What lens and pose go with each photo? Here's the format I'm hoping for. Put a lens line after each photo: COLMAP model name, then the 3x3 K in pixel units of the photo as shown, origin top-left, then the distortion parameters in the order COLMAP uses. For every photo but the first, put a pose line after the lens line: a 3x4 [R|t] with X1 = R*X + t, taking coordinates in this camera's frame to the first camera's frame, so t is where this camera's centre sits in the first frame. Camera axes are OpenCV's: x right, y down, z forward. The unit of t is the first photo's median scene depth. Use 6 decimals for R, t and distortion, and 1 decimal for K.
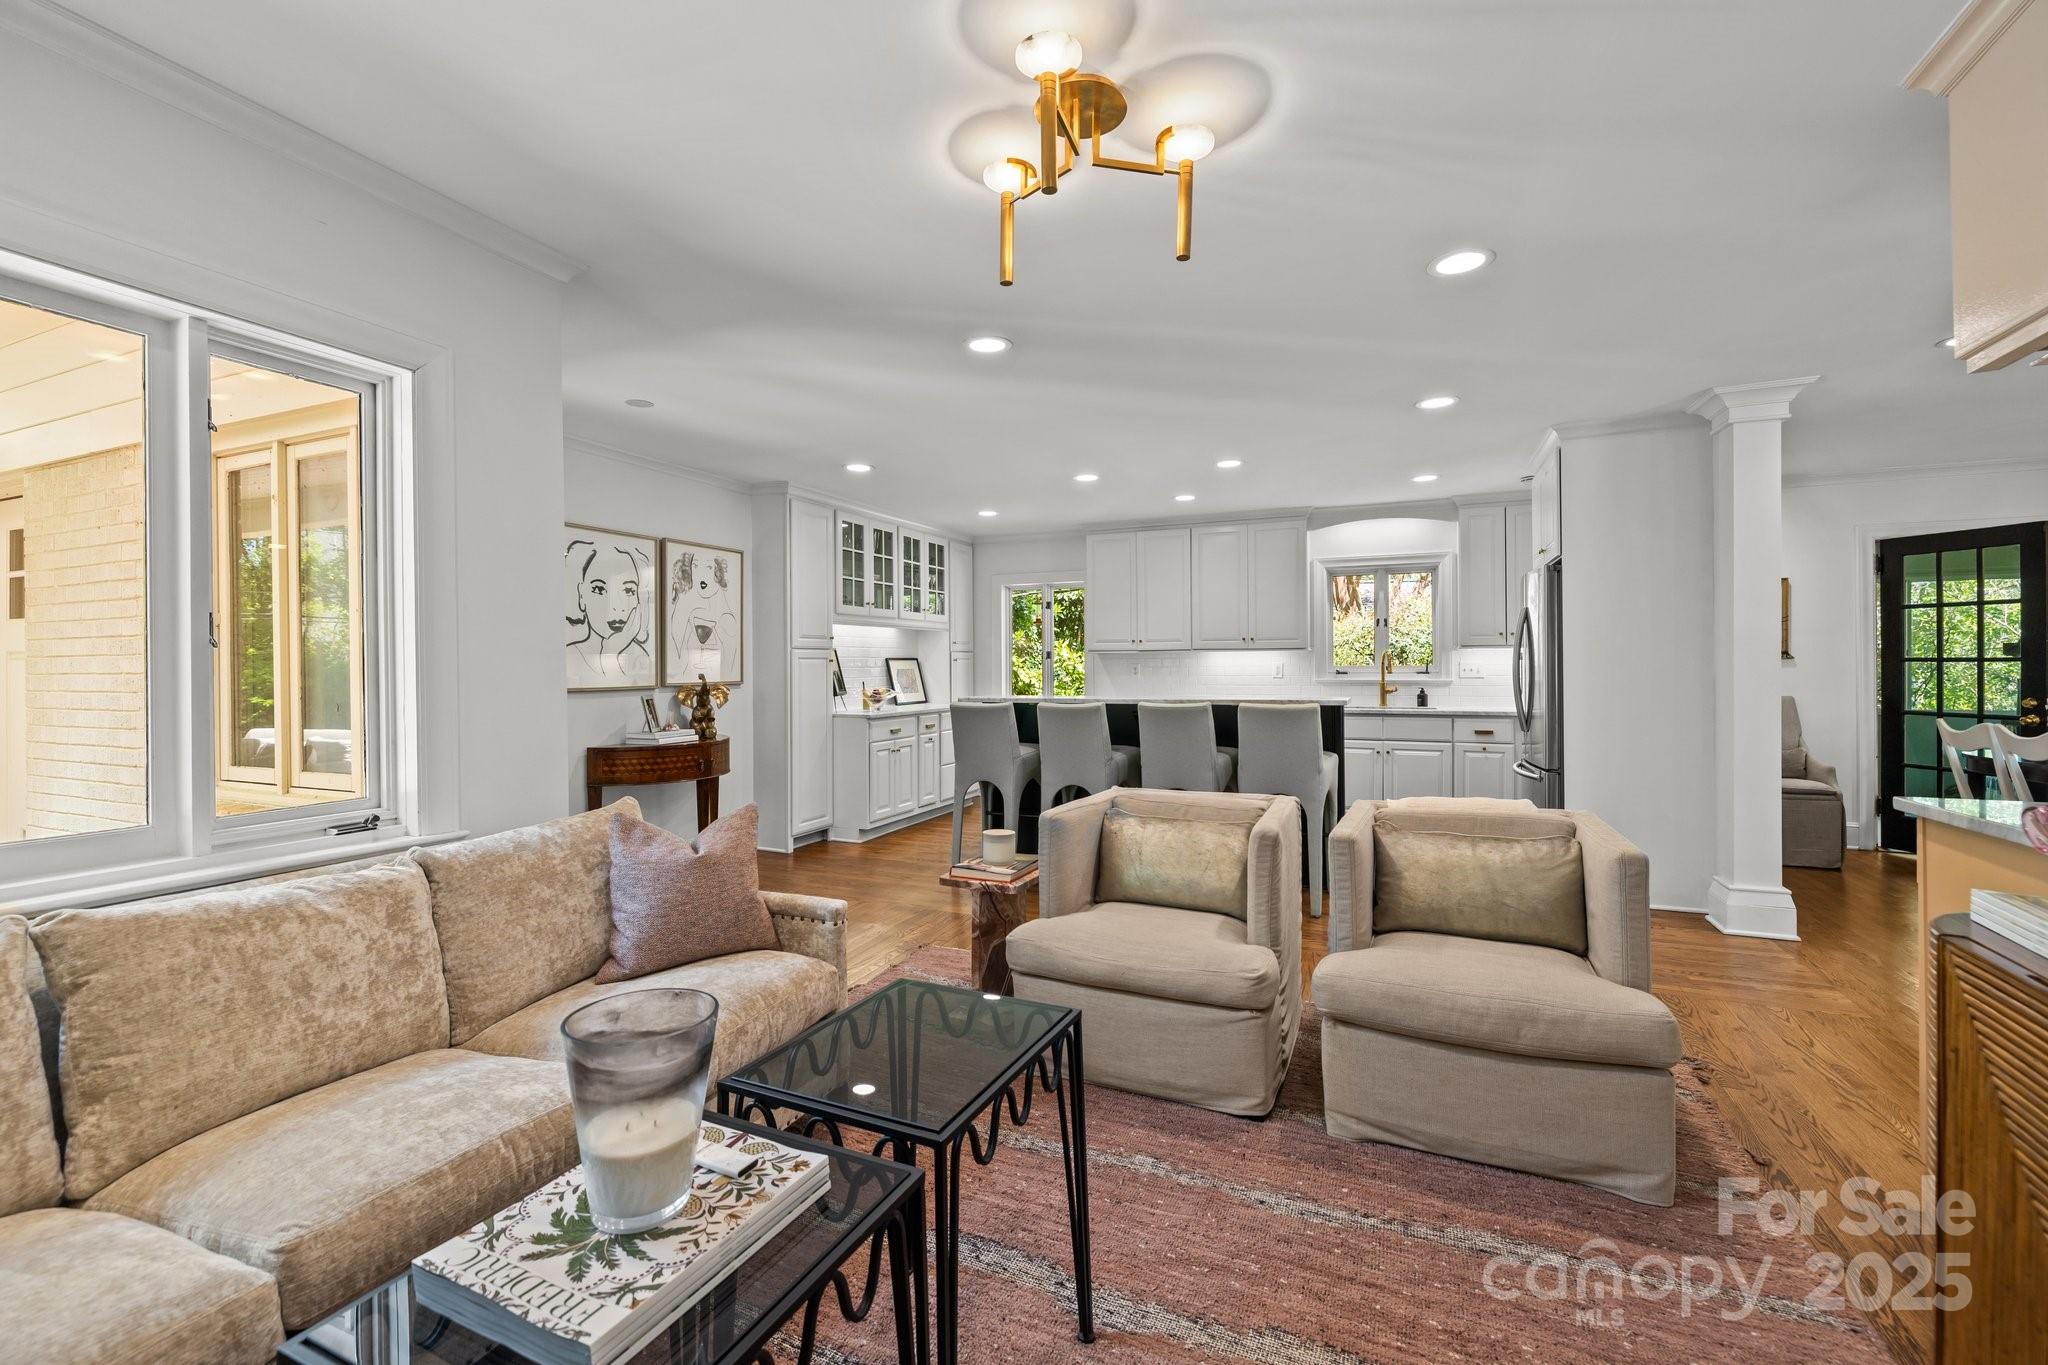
lens RADIAL K [[874.1, 0, 1010.0], [0, 874.1, 676.4], [0, 0, 1]] dist [0.000346, 0.000178]
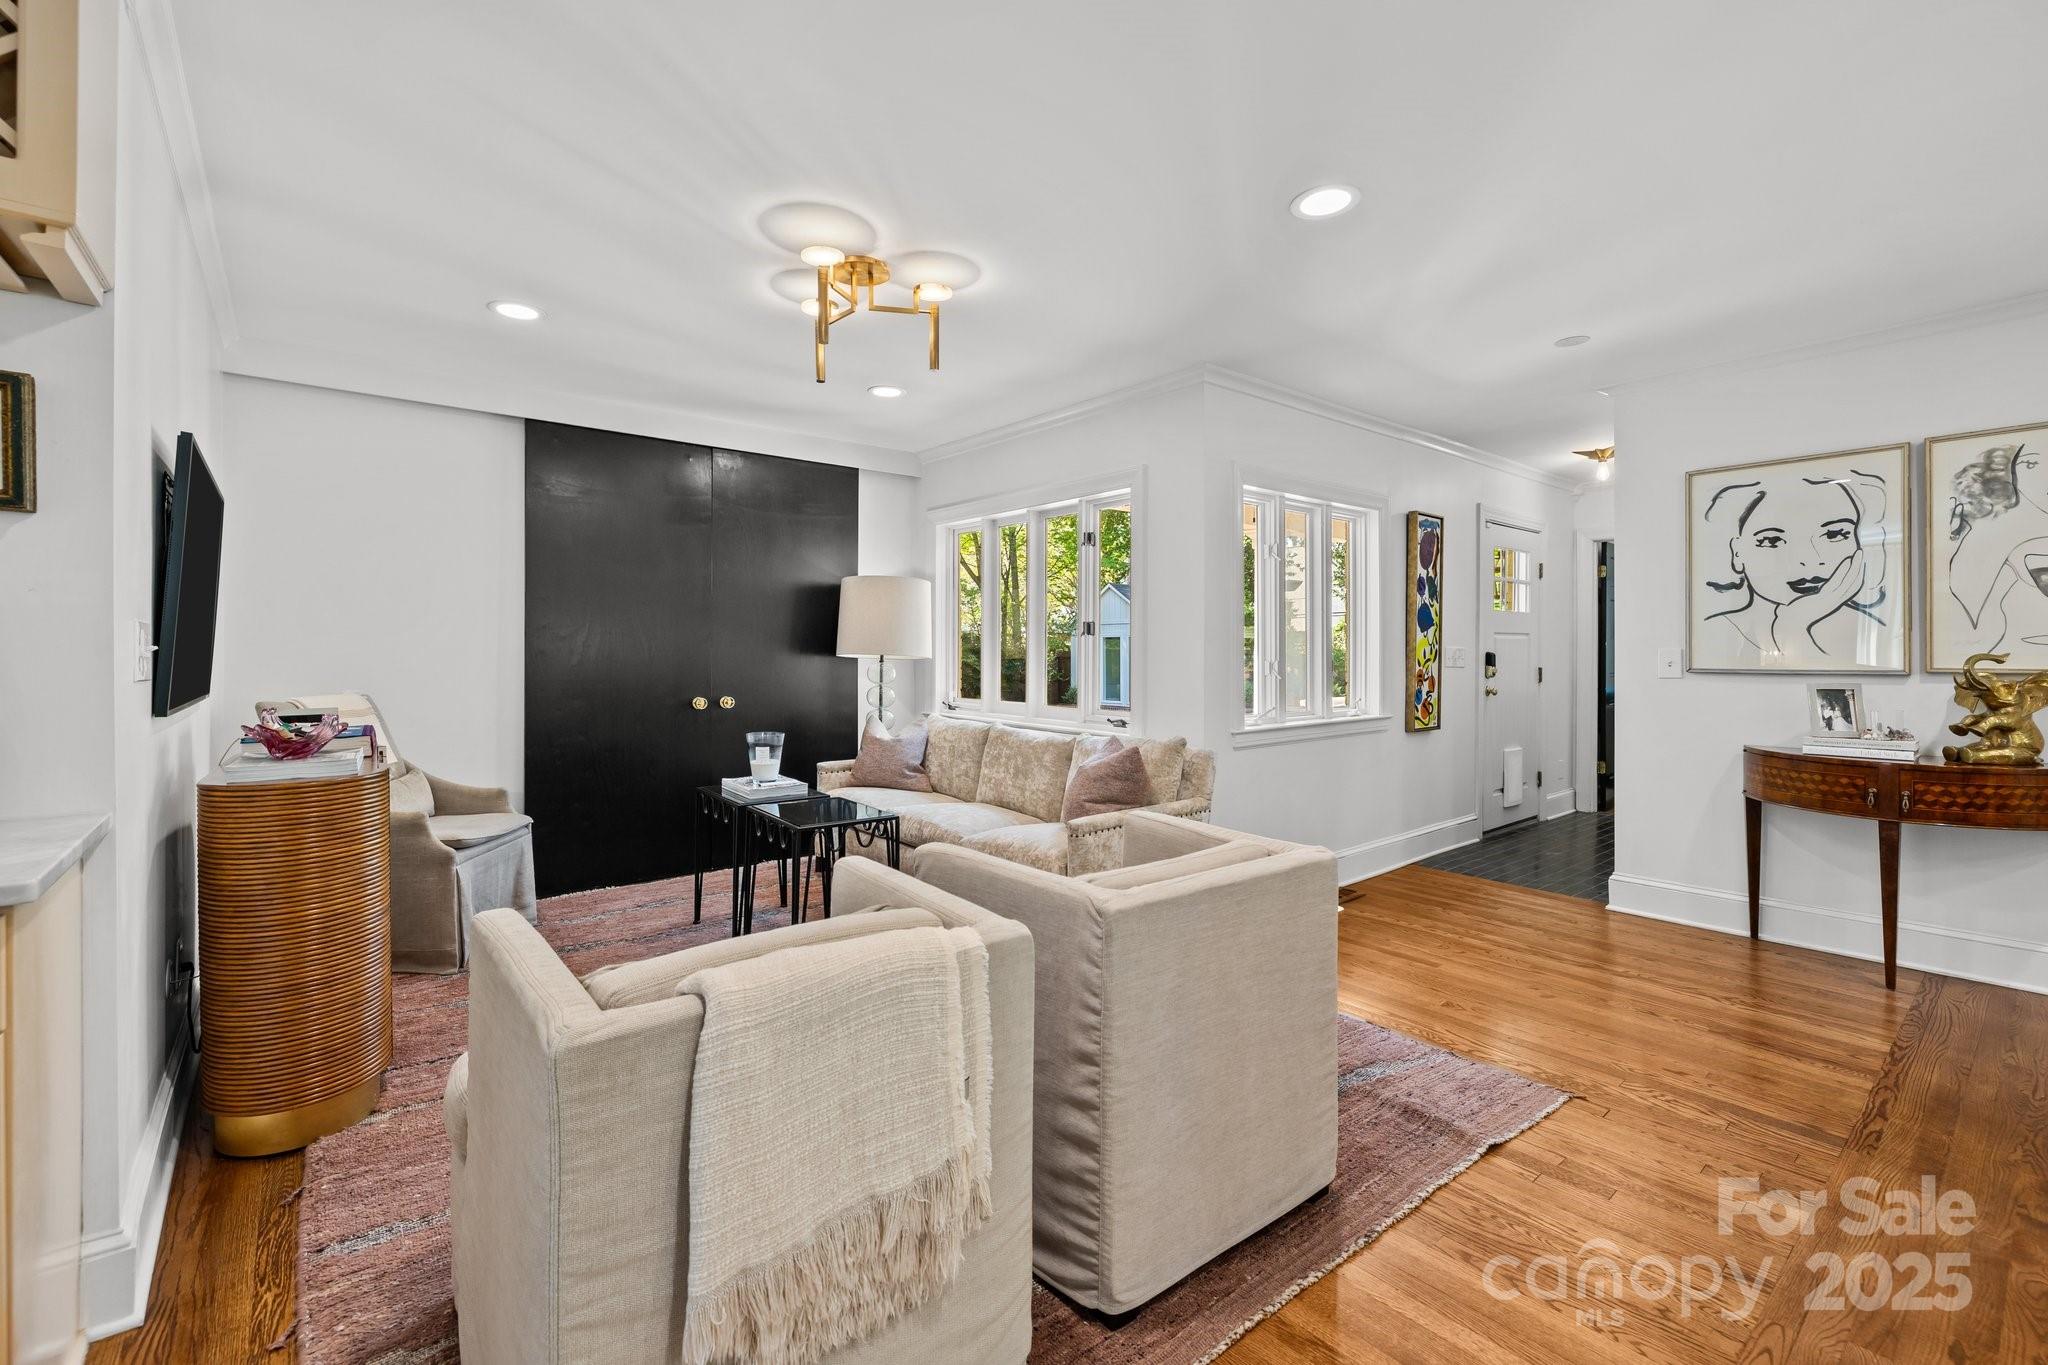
lens RADIAL K [[871.4, 0, 1016.8], [0, 871.4, 649.5], [0, 0, 1]] dist [0.000056, -0.000003]
pose [[-0.449592, 0.004565, -0.893222, 0.376621], [-0.006564, 0.999943, 0.008414, -0.005006], [0.893210, 0.009646, -0.449536, 0.559267]]
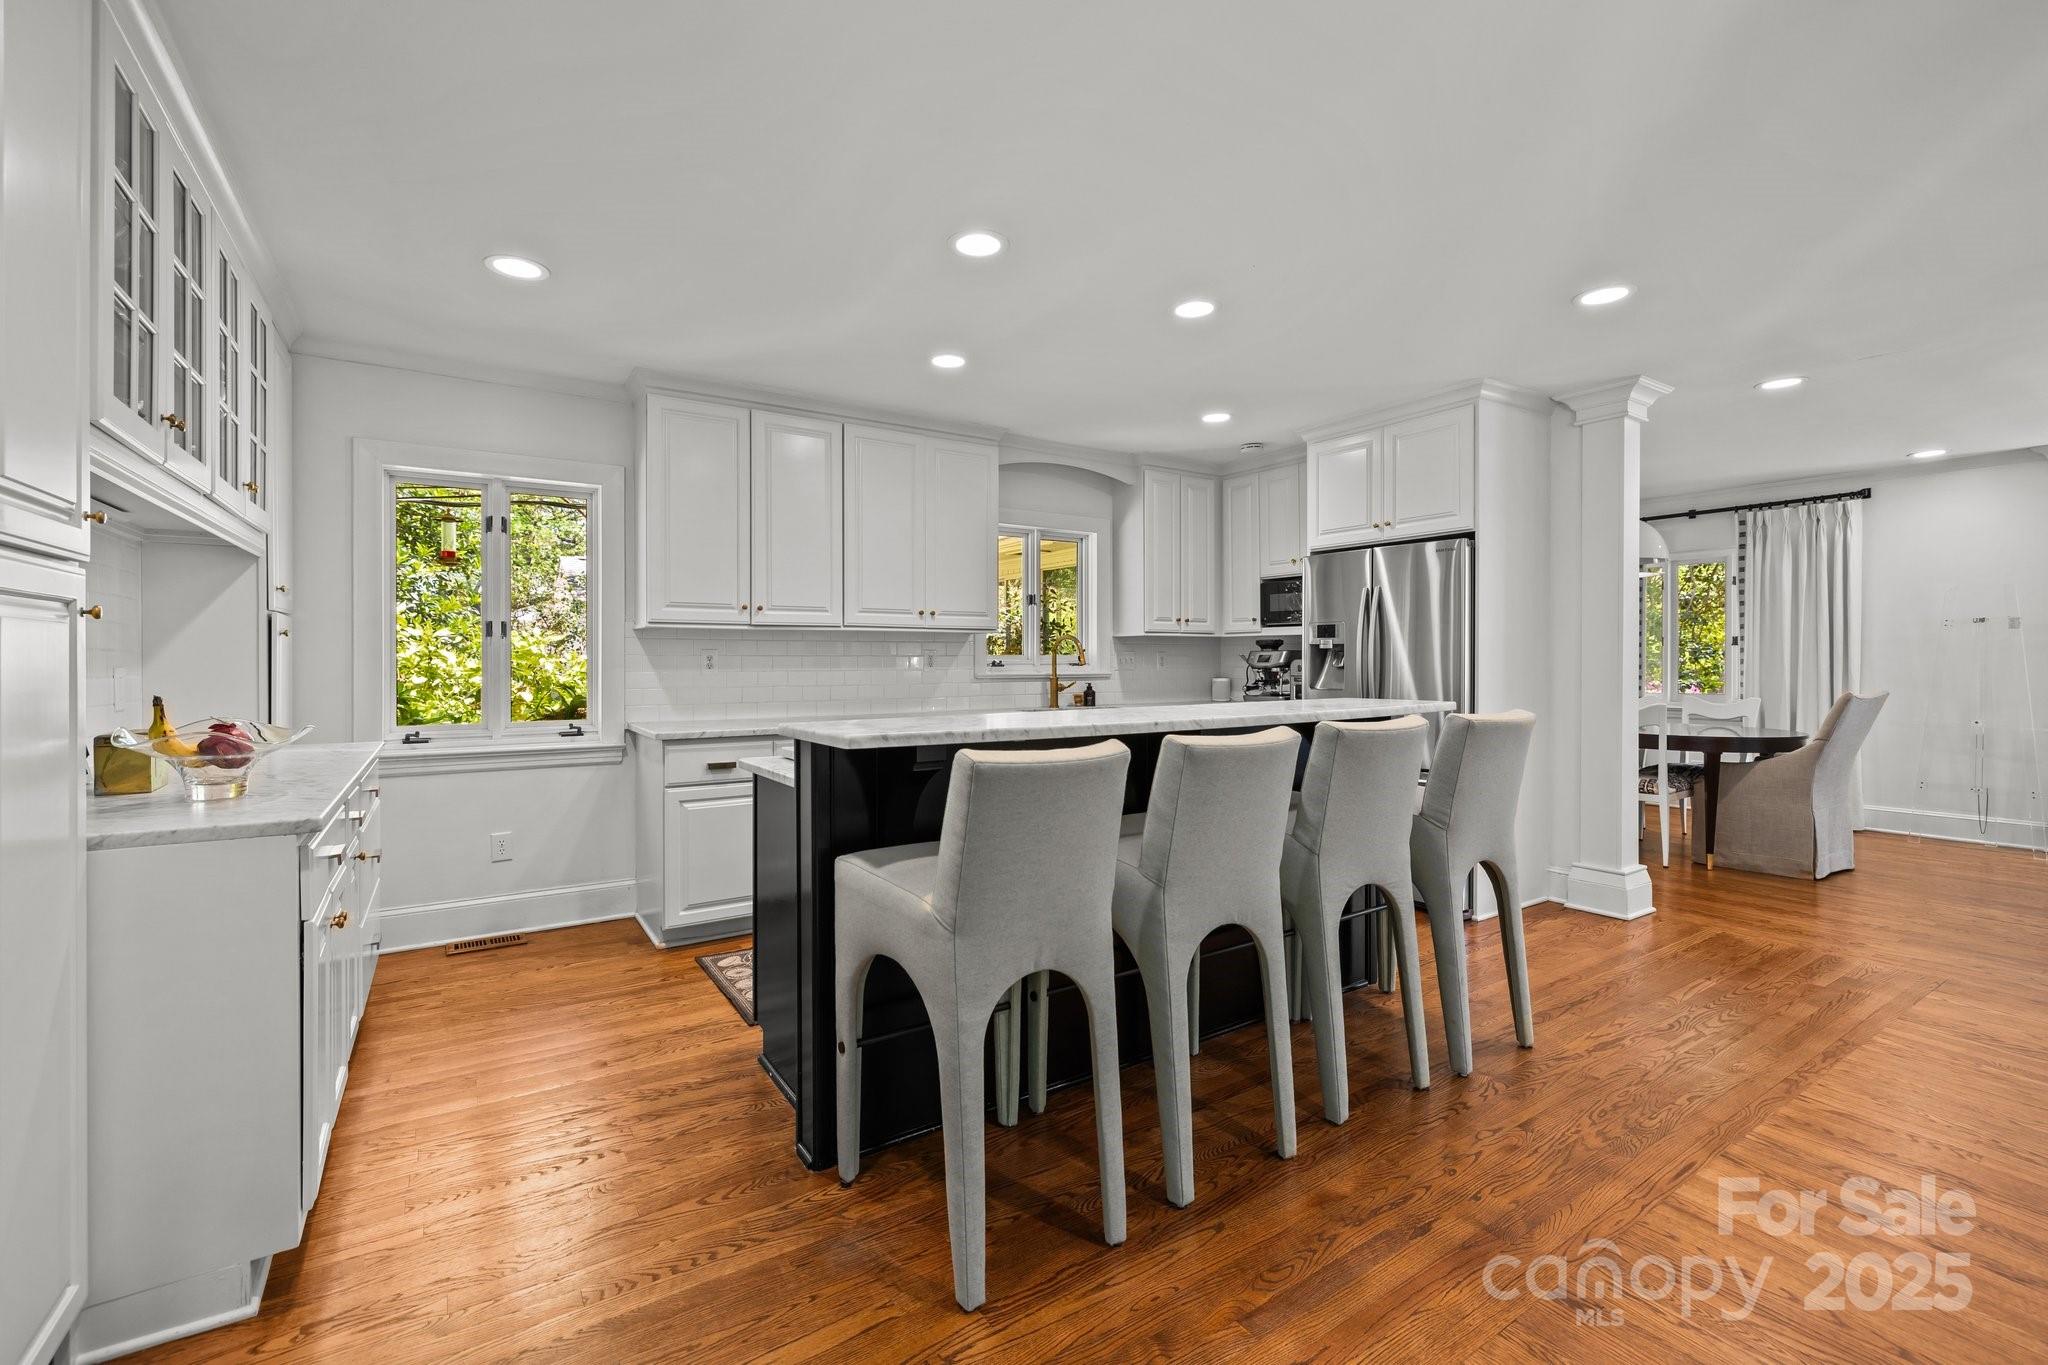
lens RADIAL K [[878.8, 0, 1017.8], [0, 878.8, 659.7], [0, 0, 1]] dist [0.002342, 0.000018]
pose [[0.544312, 0.003322, 0.838876, -0.257576], [0.006872, 0.999941, -0.008419, -0.001935], [-0.838854, 0.010347, 0.544257, 0.631675]]
